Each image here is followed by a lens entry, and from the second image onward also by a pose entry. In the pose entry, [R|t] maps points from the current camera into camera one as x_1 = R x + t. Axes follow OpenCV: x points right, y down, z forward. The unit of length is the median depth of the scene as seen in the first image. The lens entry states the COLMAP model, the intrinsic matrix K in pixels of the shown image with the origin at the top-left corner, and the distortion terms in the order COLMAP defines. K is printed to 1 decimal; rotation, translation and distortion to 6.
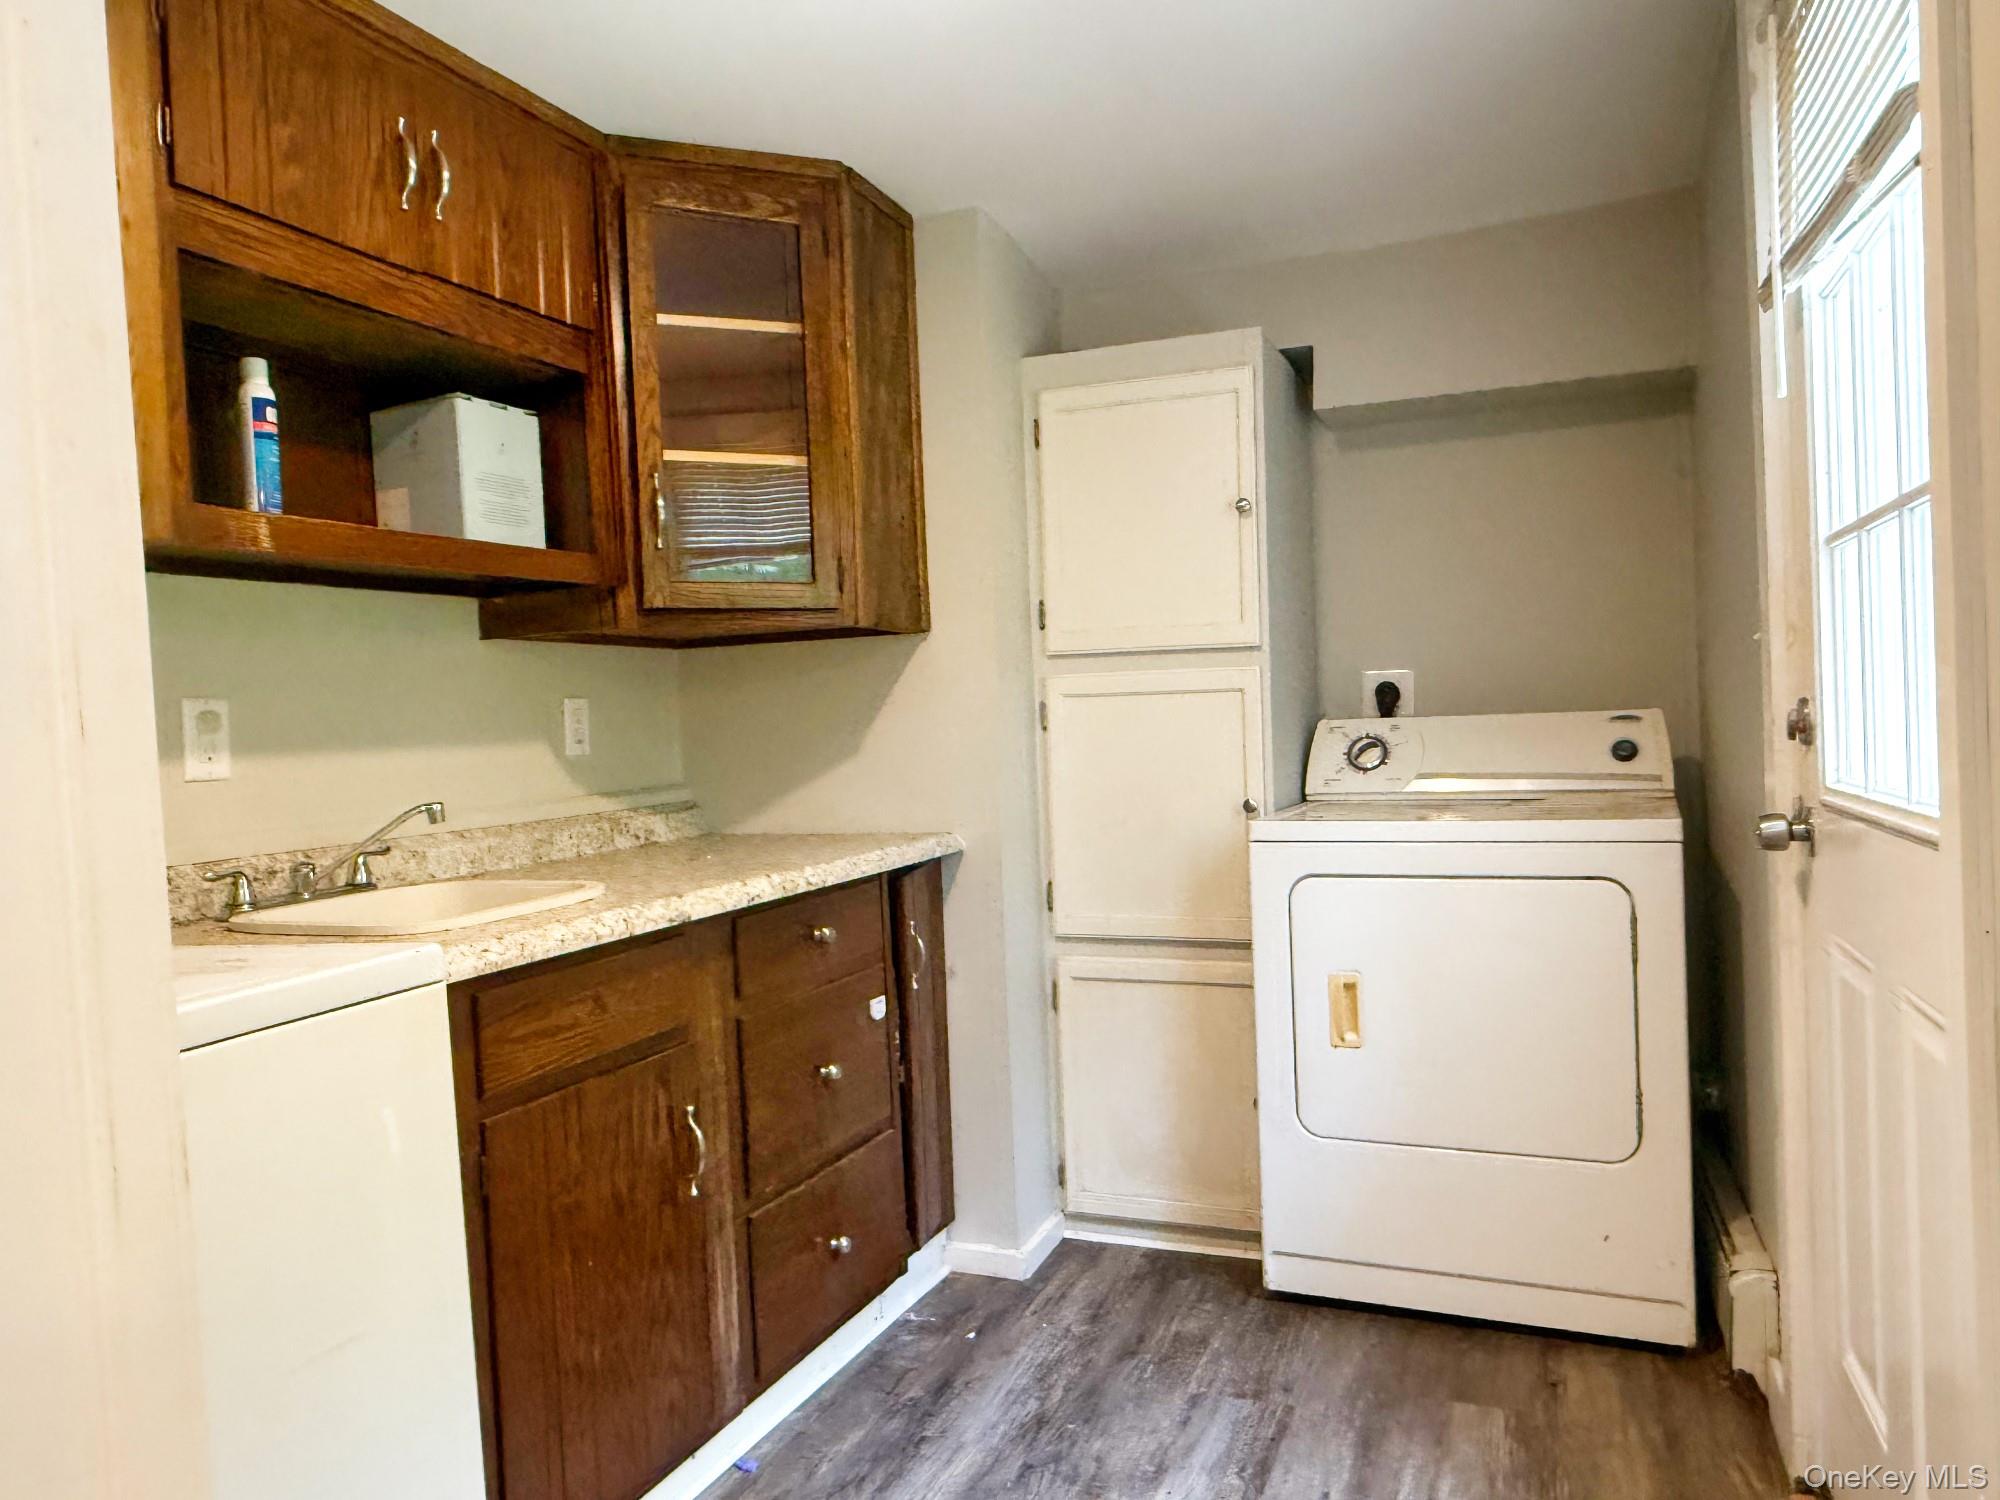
lens RADIAL K [[1411.3, 0, 990.1], [0, 1411.3, 754.6], [0, 0, 1]] dist [0.004145, -0.010621]
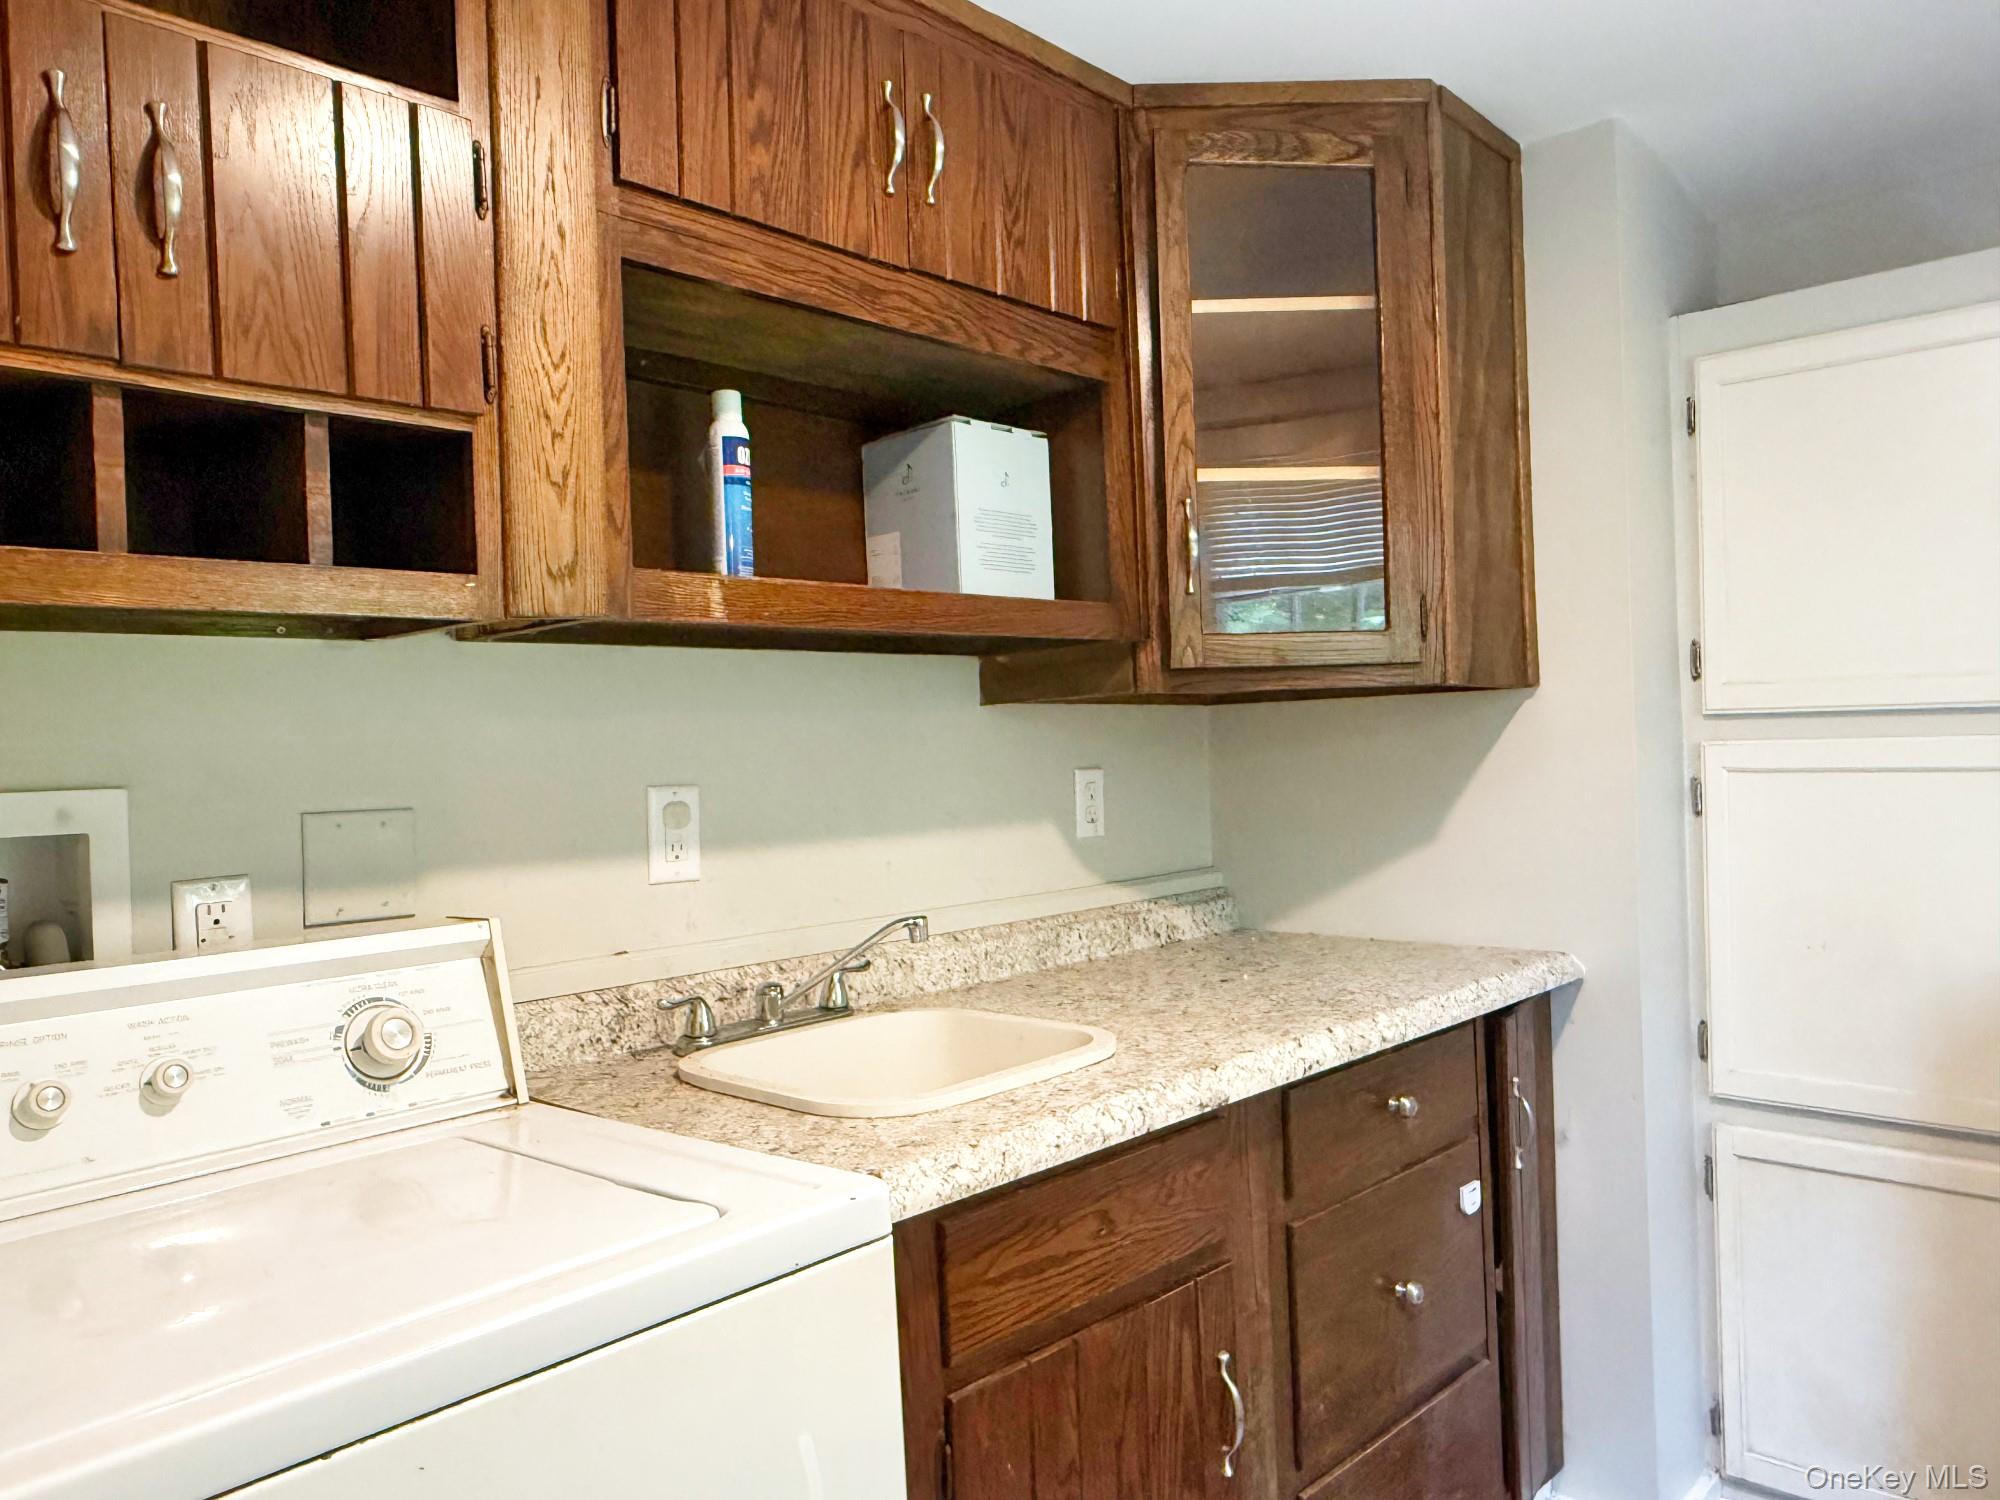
lens RADIAL K [[1411.3, 0, 986.7], [0, 1411.3, 754.5], [0, 0, 1]] dist [0.004145, -0.010621]
pose [[0.933704, 0.010831, -0.357882, -0.058958], [-0.015068, 0.999845, -0.009053, -0.048420], [0.357728, 0.013846, 0.933723, 0.228827]]
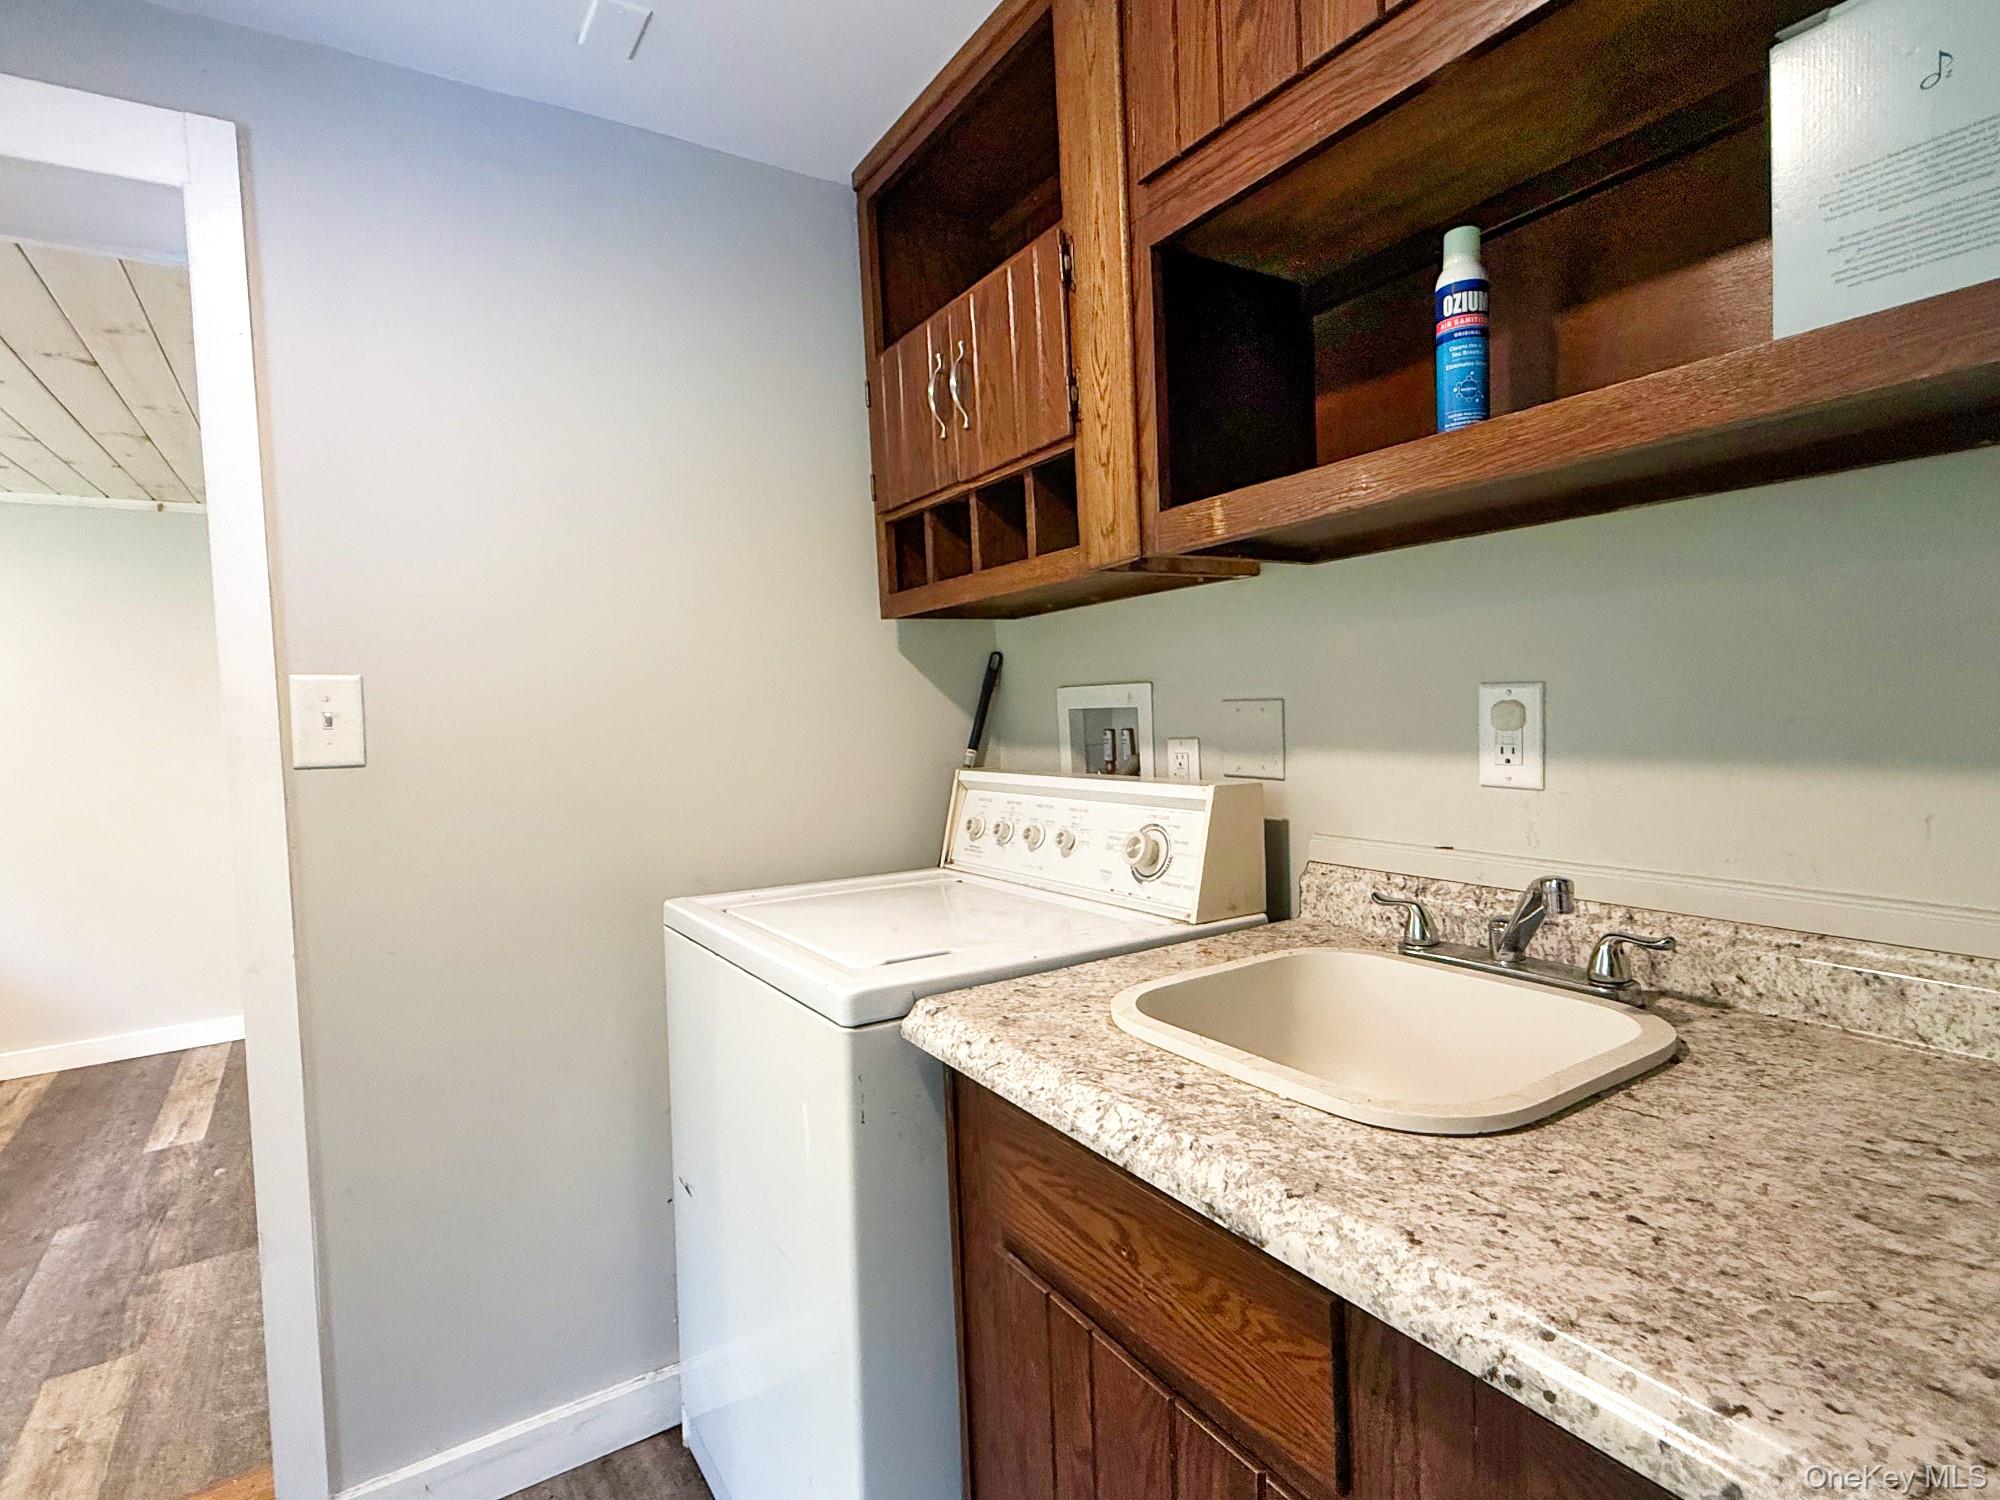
lens RADIAL K [[1006.9, 0, 998.6], [0, 1006.9, 756.5], [0, 0, 1]] dist [0.002031, 0.000292]
pose [[-0.570011, 0.110716, -0.814144, 0.065836], [0.041102, 0.993481, 0.106327, -0.063496], [0.820609, 0.027145, -0.570846, 0.959761]]
